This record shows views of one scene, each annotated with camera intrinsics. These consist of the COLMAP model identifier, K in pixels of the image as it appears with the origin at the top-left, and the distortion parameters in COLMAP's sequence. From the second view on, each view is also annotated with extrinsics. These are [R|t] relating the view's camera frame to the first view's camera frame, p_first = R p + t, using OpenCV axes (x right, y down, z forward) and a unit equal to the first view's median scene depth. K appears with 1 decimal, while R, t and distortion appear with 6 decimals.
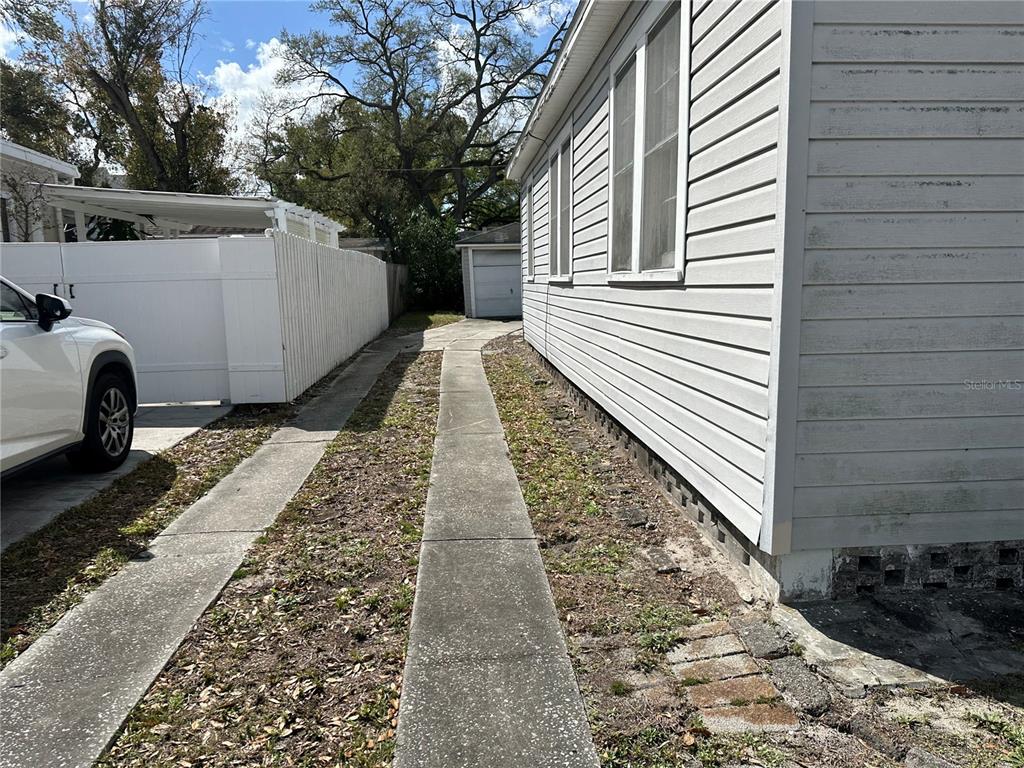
lens RADIAL K [[717.7, 0, 510.8], [0, 717.7, 387.0], [0, 0, 1]] dist [0.008985, -0.011133]
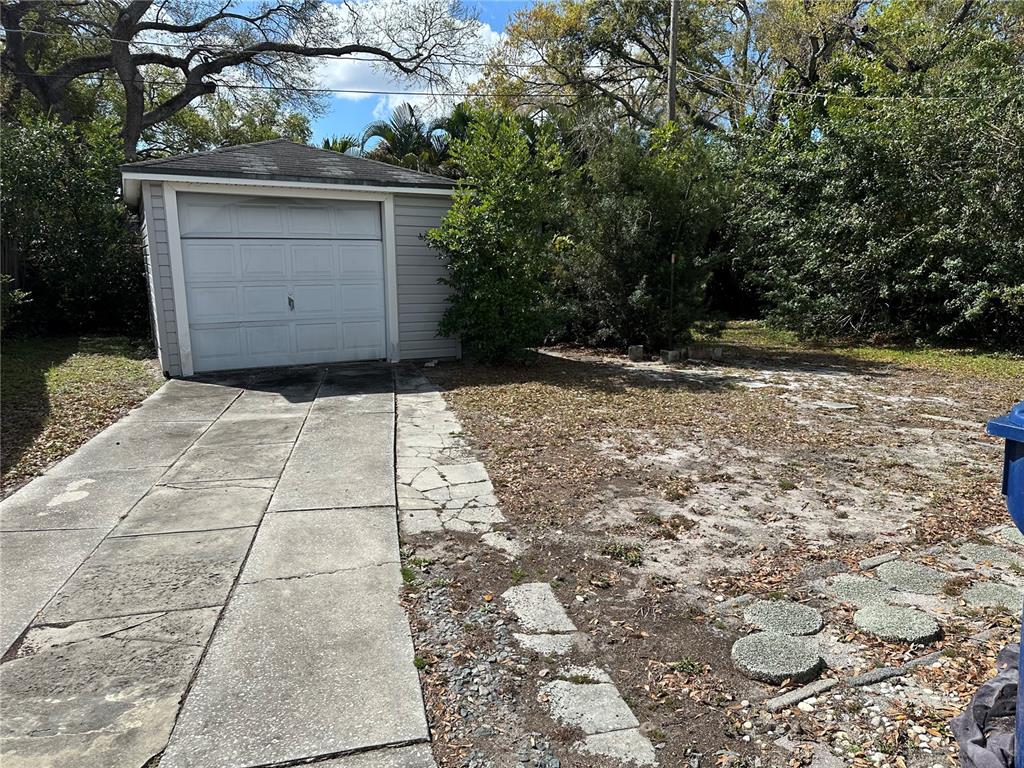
lens RADIAL K [[717.7, 0, 514.8], [0, 717.7, 385.4], [0, 0, 1]] dist [0.008985, -0.011133]
pose [[0.918683, -0.043473, 0.392596, -0.042266], [0.034266, 0.998949, 0.030433, -0.095884], [-0.393506, -0.014506, 0.919207, 0.582505]]
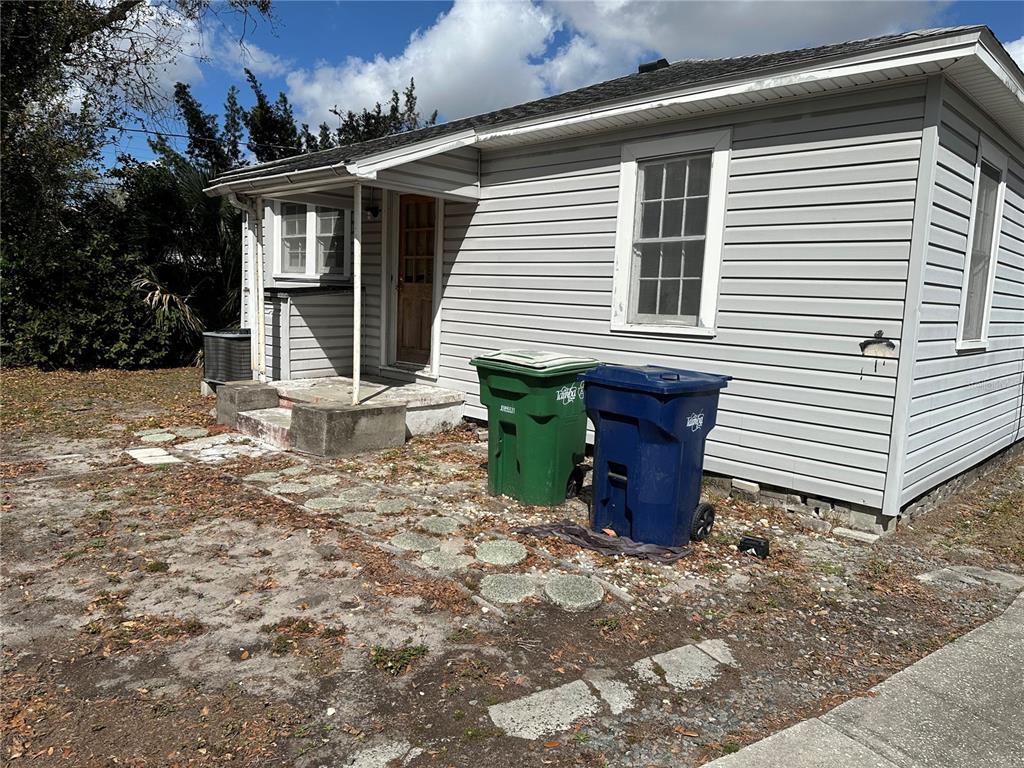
lens RADIAL K [[717.7, 0, 513.2], [0, 717.7, 383.0], [0, 0, 1]] dist [0.008985, -0.011133]
pose [[-0.665930, -0.099504, 0.739349, -0.106611], [0.081424, 0.975450, 0.204617, -0.182326], [-0.741558, 0.196462, -0.641479, 1.114704]]
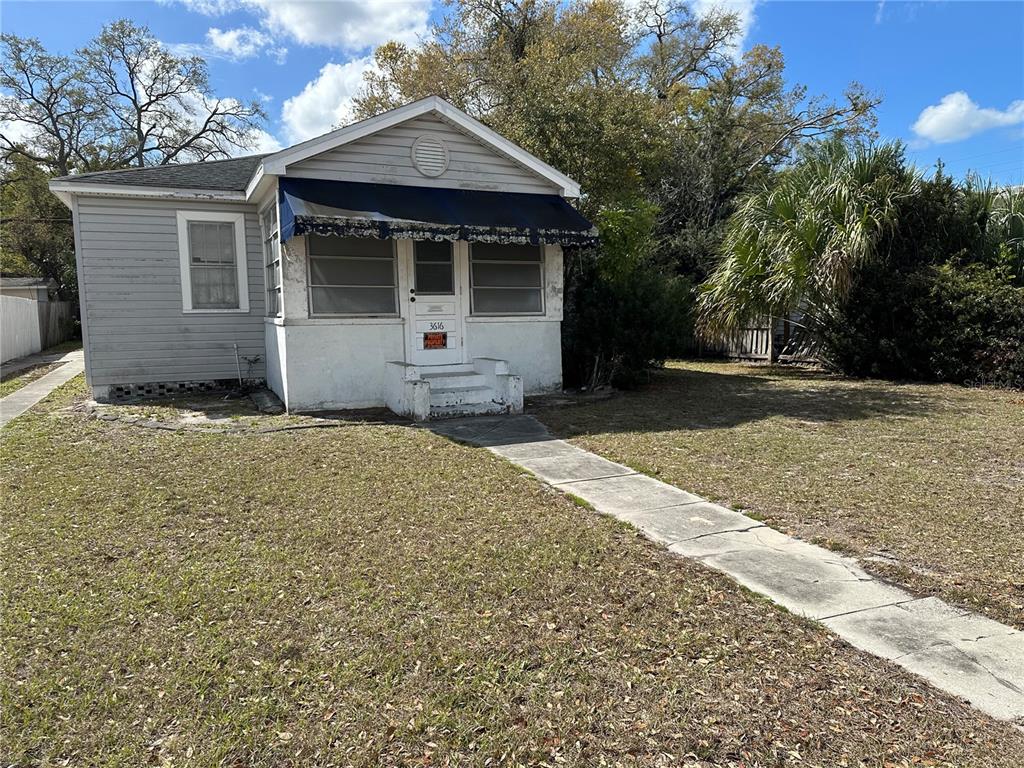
lens RADIAL K [[717.7, 0, 513.5], [0, 717.7, 382.9], [0, 0, 1]] dist [0.008985, -0.011133]
pose [[0.936281, -0.029060, 0.350048, 0.145970], [0.047205, 0.997941, -0.043415, 0.061823], [-0.348066, 0.057173, 0.935725, -0.433977]]
